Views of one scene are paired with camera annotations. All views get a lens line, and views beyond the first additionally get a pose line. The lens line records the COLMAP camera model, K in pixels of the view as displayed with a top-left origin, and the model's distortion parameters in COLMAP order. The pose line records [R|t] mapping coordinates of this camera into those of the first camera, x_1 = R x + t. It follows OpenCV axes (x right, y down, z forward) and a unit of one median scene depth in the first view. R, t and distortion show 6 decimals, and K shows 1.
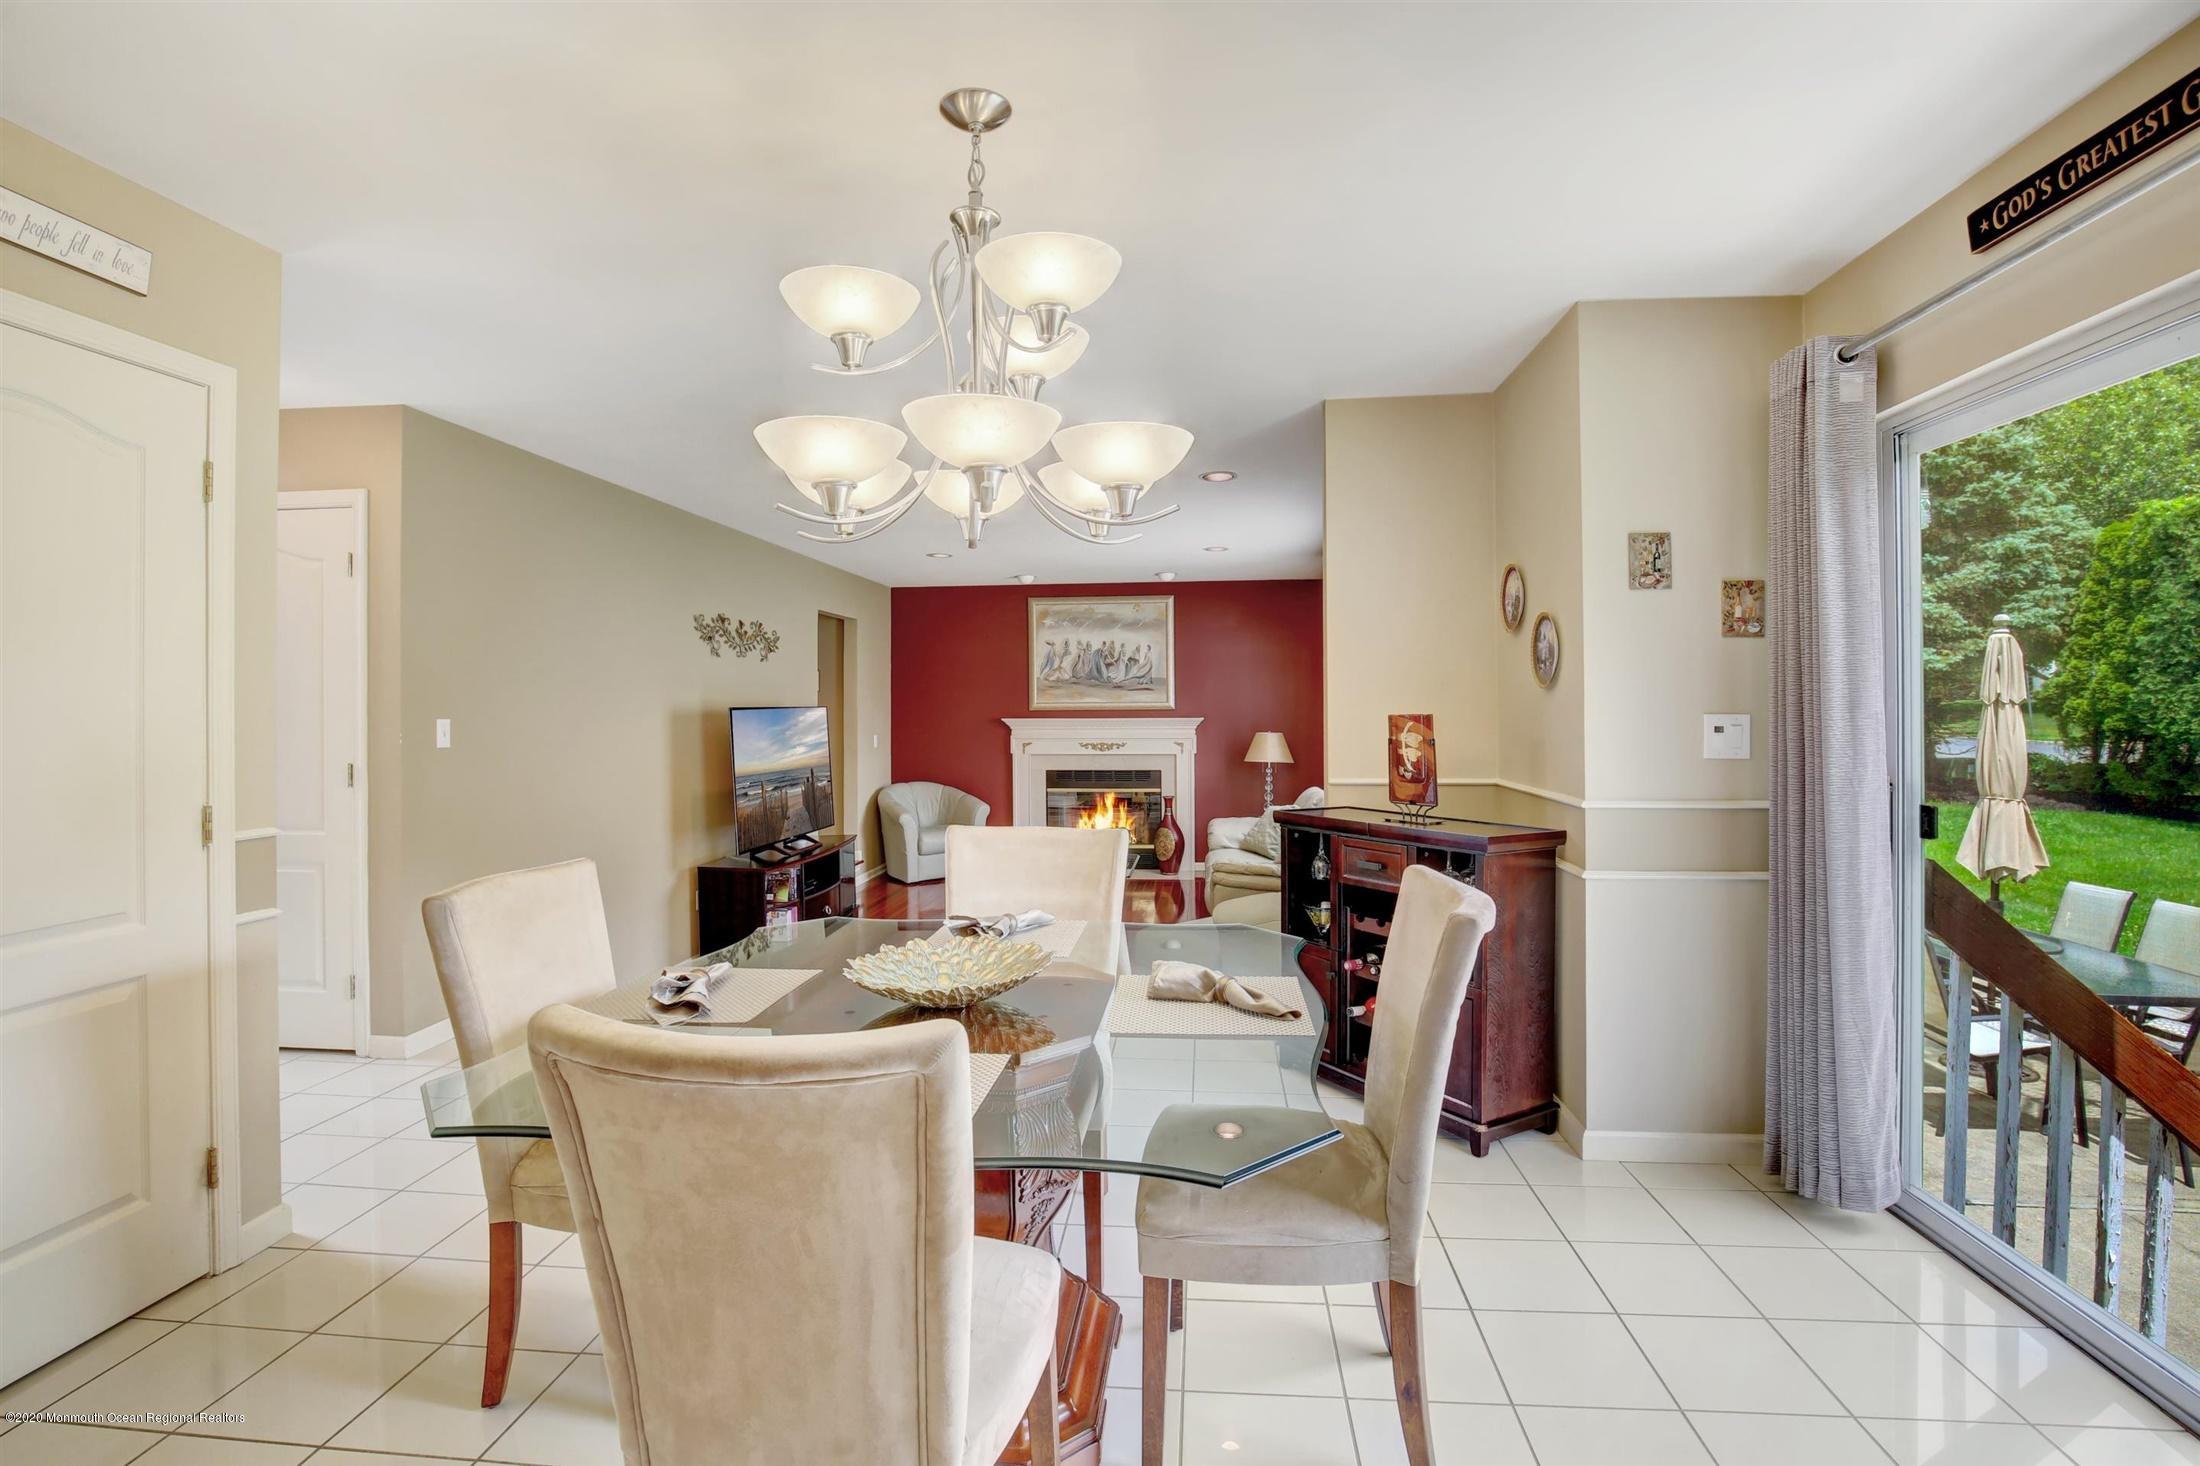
lens RADIAL K [[1031.4, 0, 1093.8], [0, 1031.4, 722.1], [0, 0, 1]] dist [-0.019846, 0.000956]
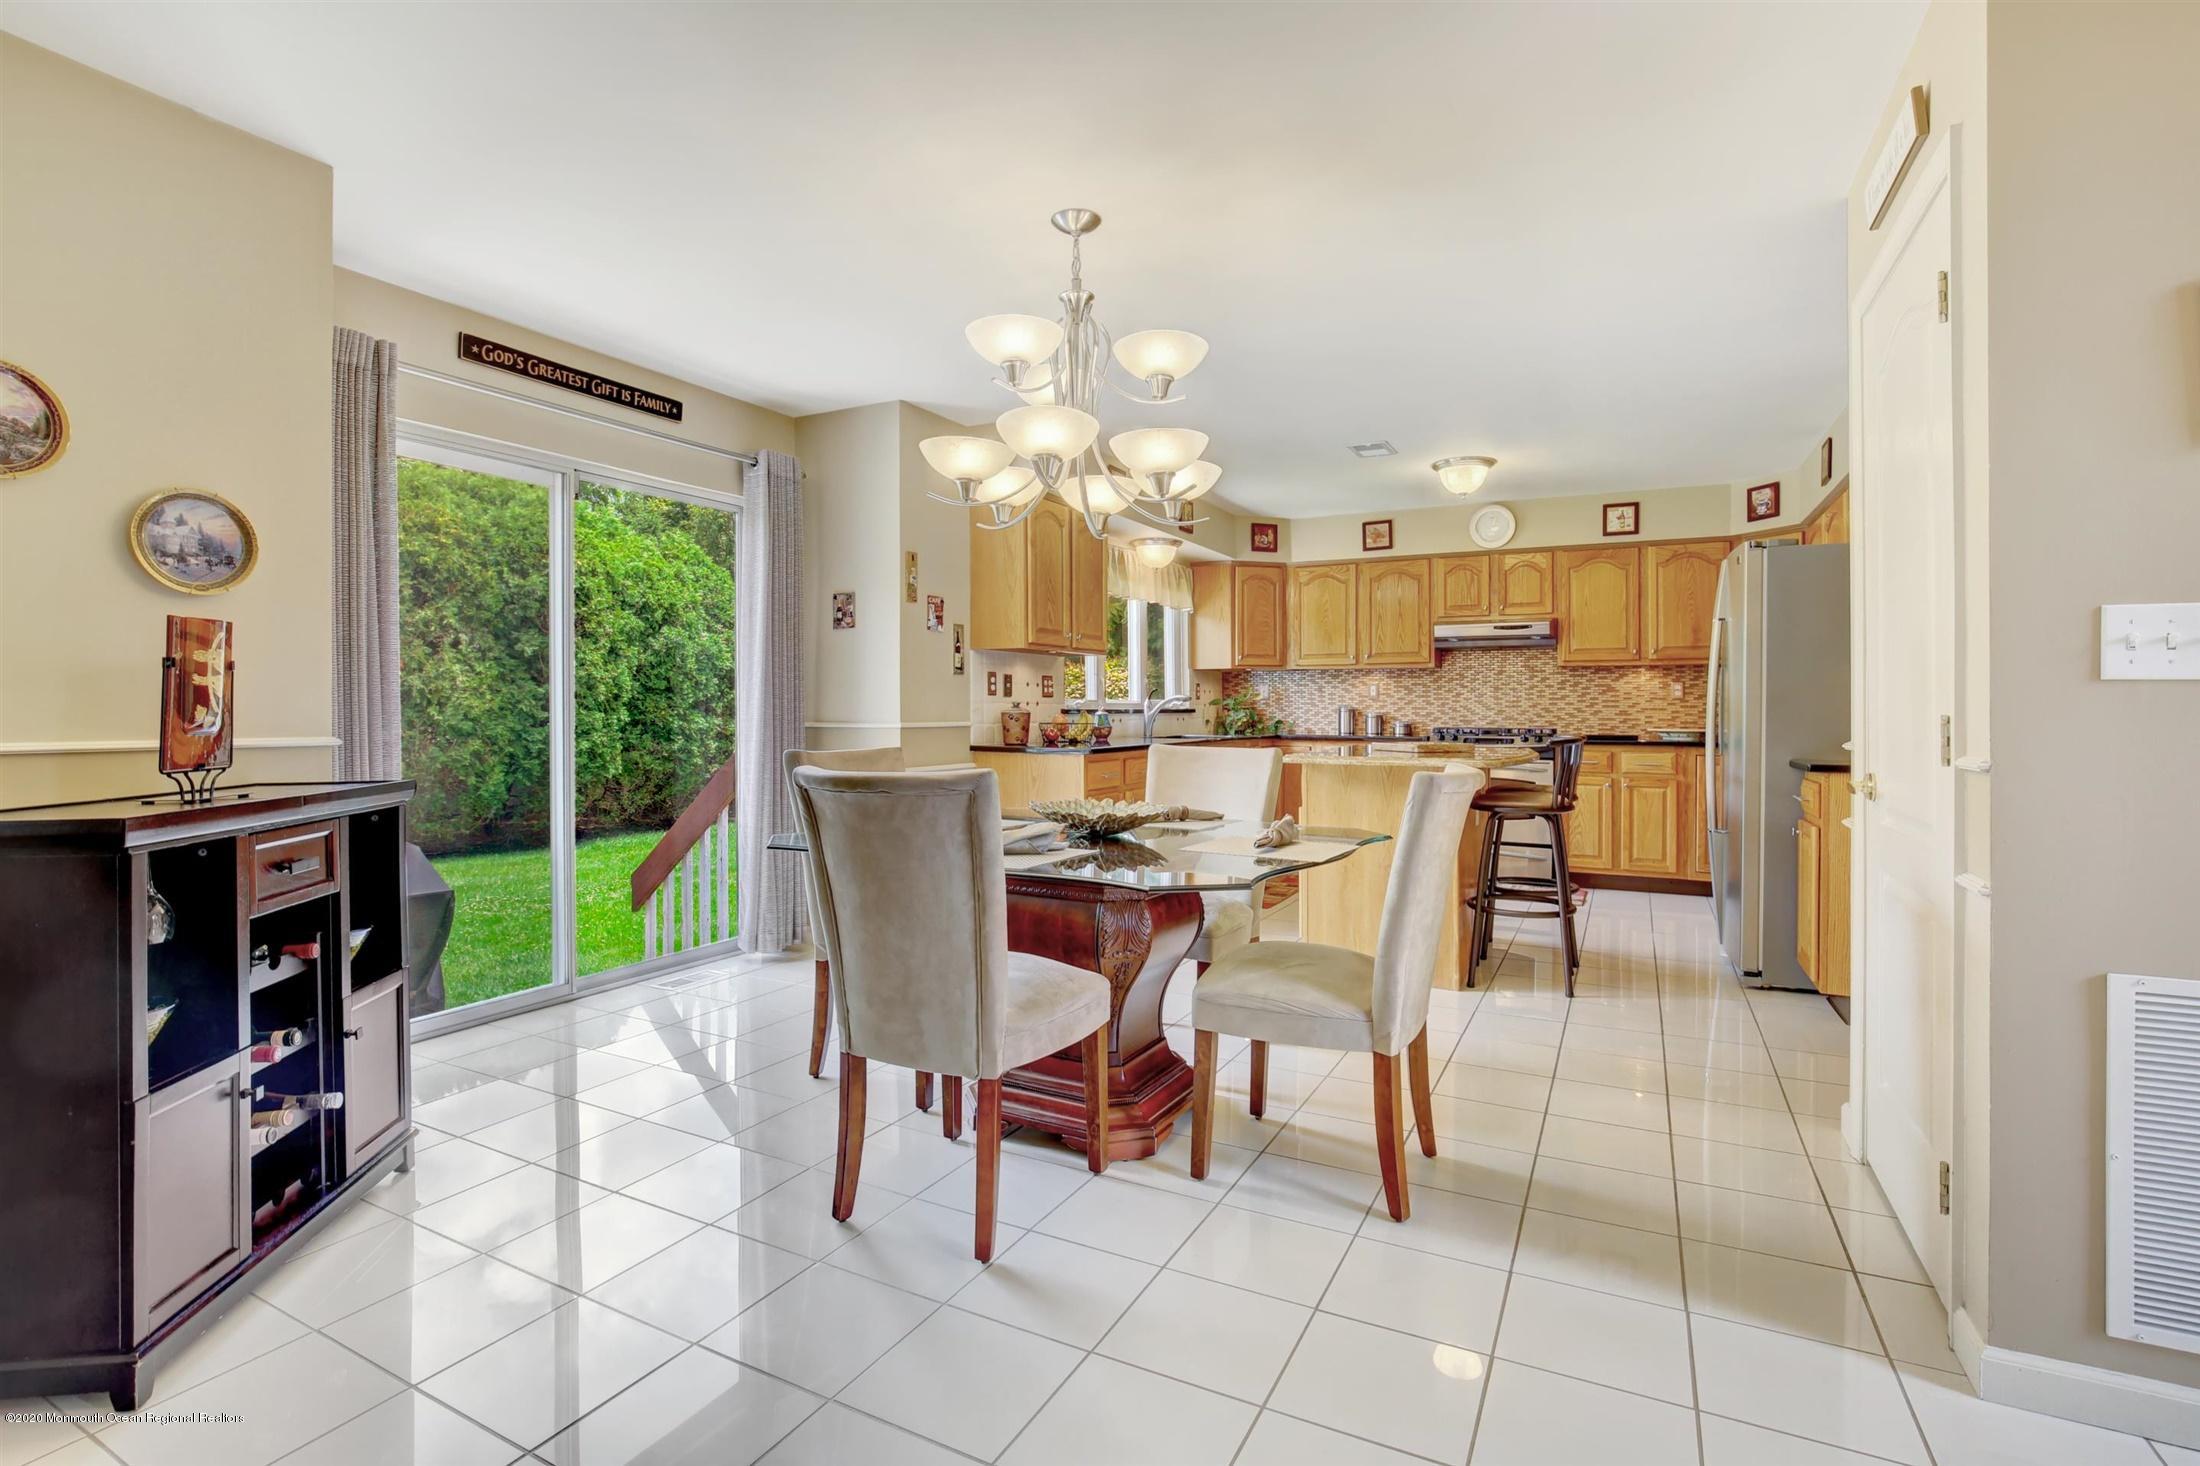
lens RADIAL K [[1031.4, 0, 1093.8], [0, 1031.4, 722.1], [0, 0, 1]] dist [-0.019846, 0.000956]
pose [[-0.926872, -0.001374, 0.375375, -0.668140], [0.005886, 0.999817, 0.018193, 0.076400], [-0.375331, 0.019072, -0.926695, 2.295564]]
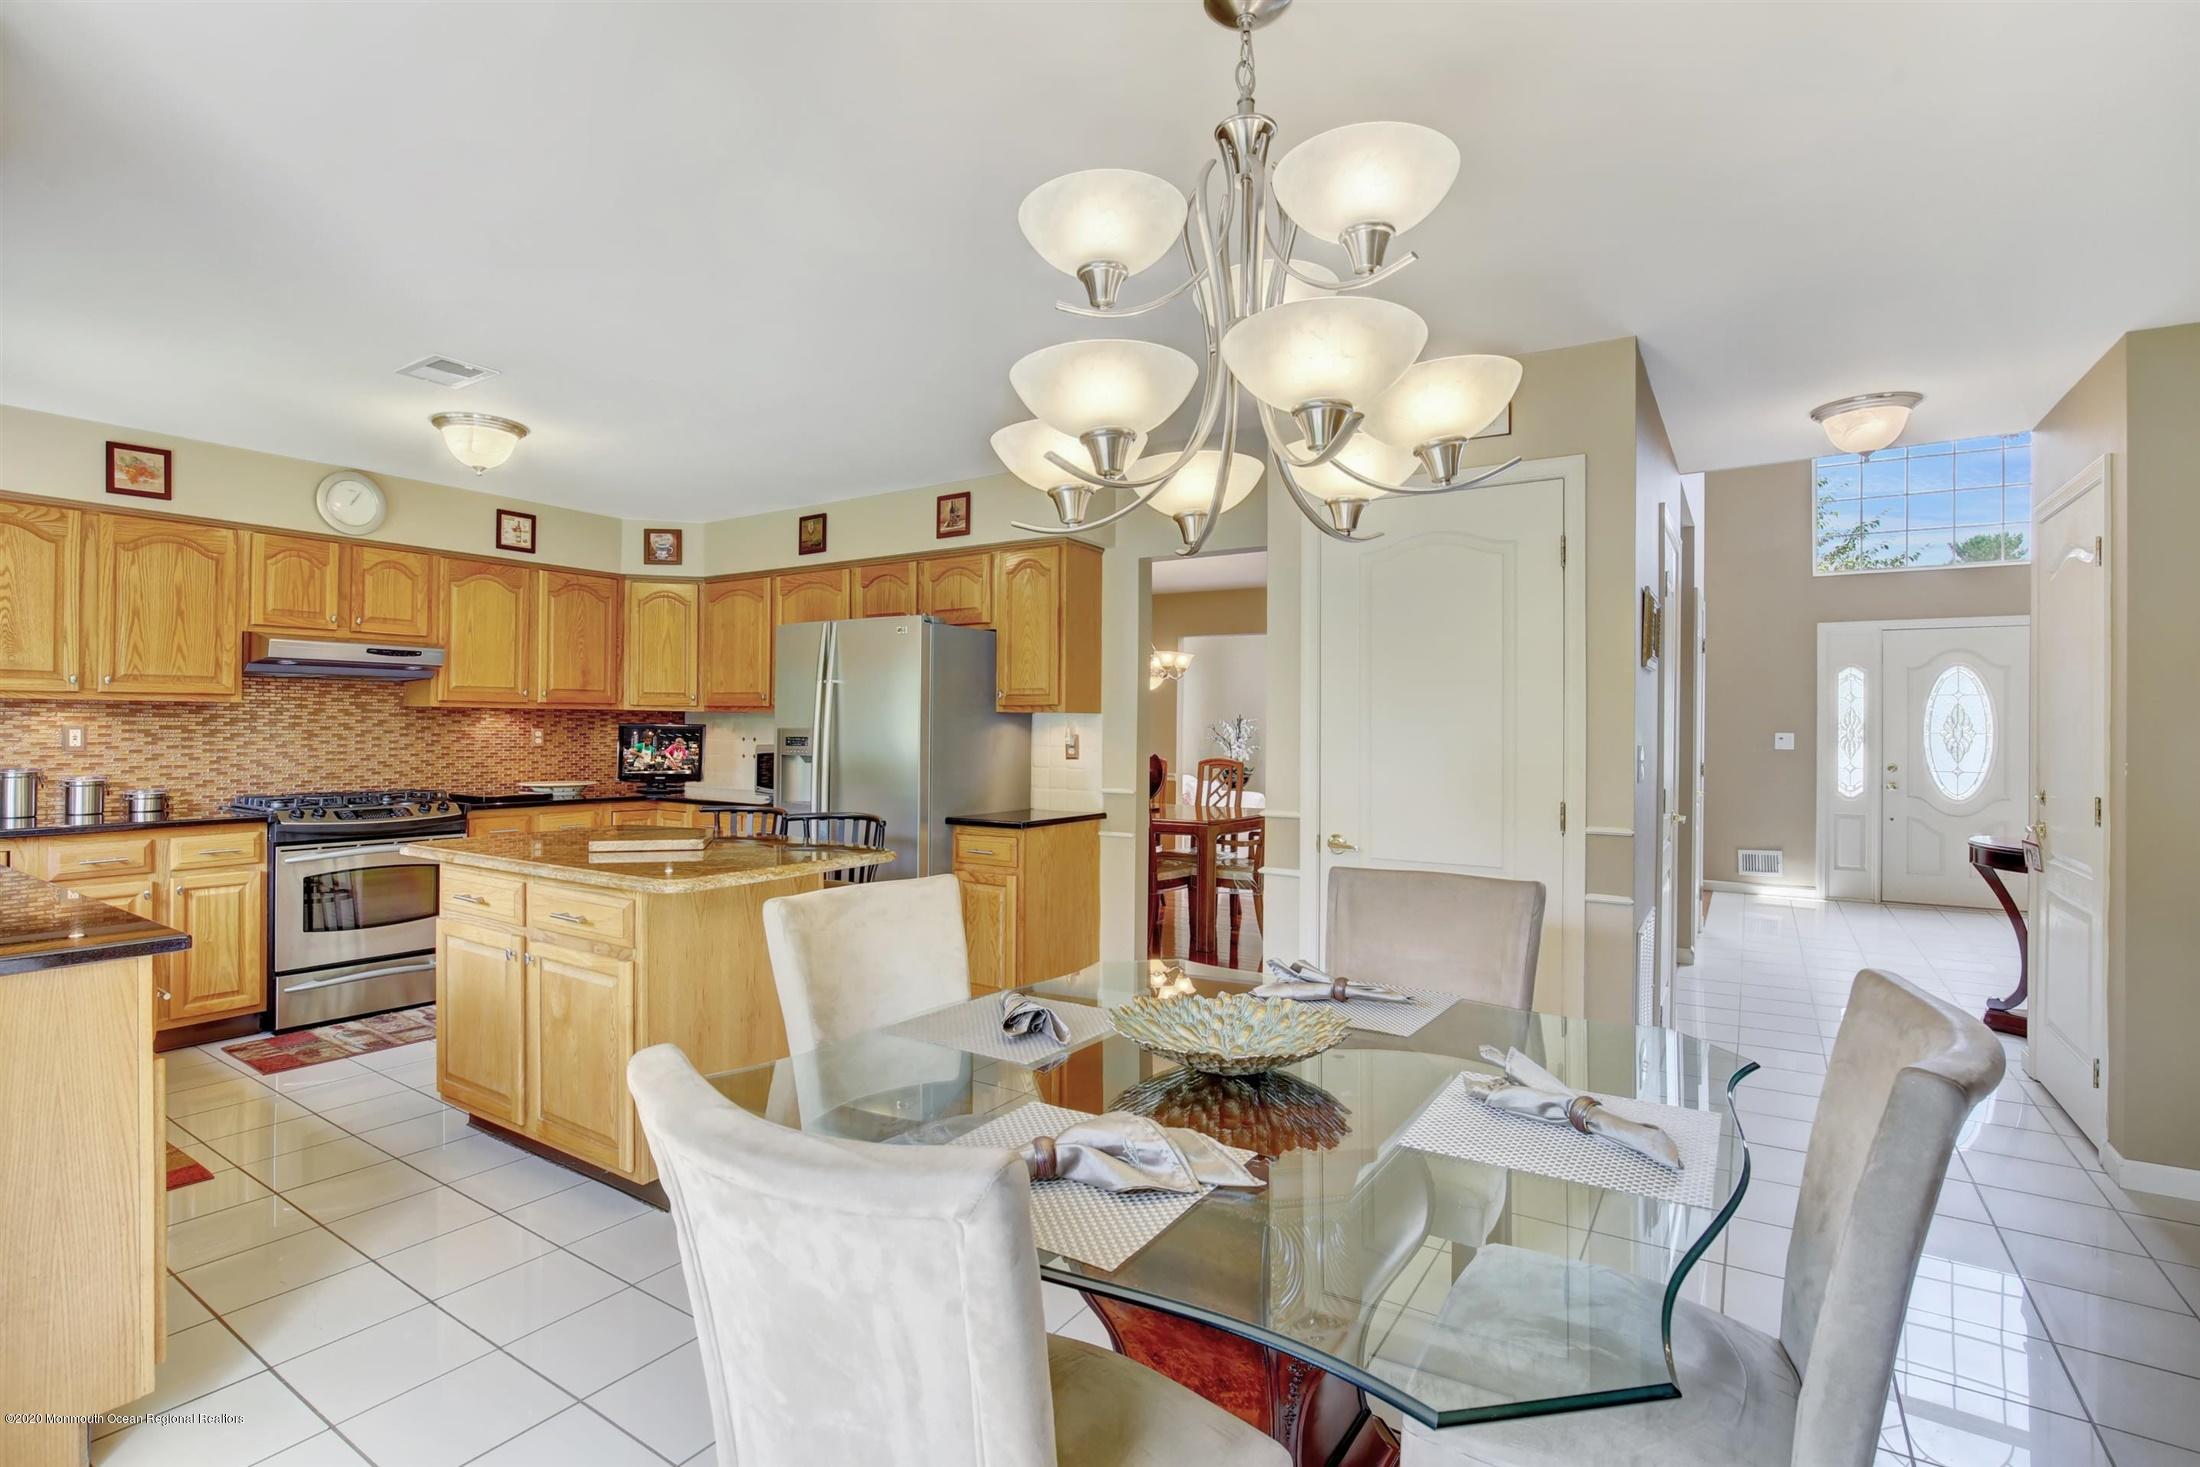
lens RADIAL K [[1030.0, 0, 1108.1], [0, 1030.0, 720.4], [0, 0, 1]] dist [-0.046406, 0.009415]
pose [[-0.451353, -0.002497, -0.892342, 0.624356], [-0.008729, 0.999961, 0.001617, -0.019002], [0.892303, 0.008519, -0.451357, 1.257906]]
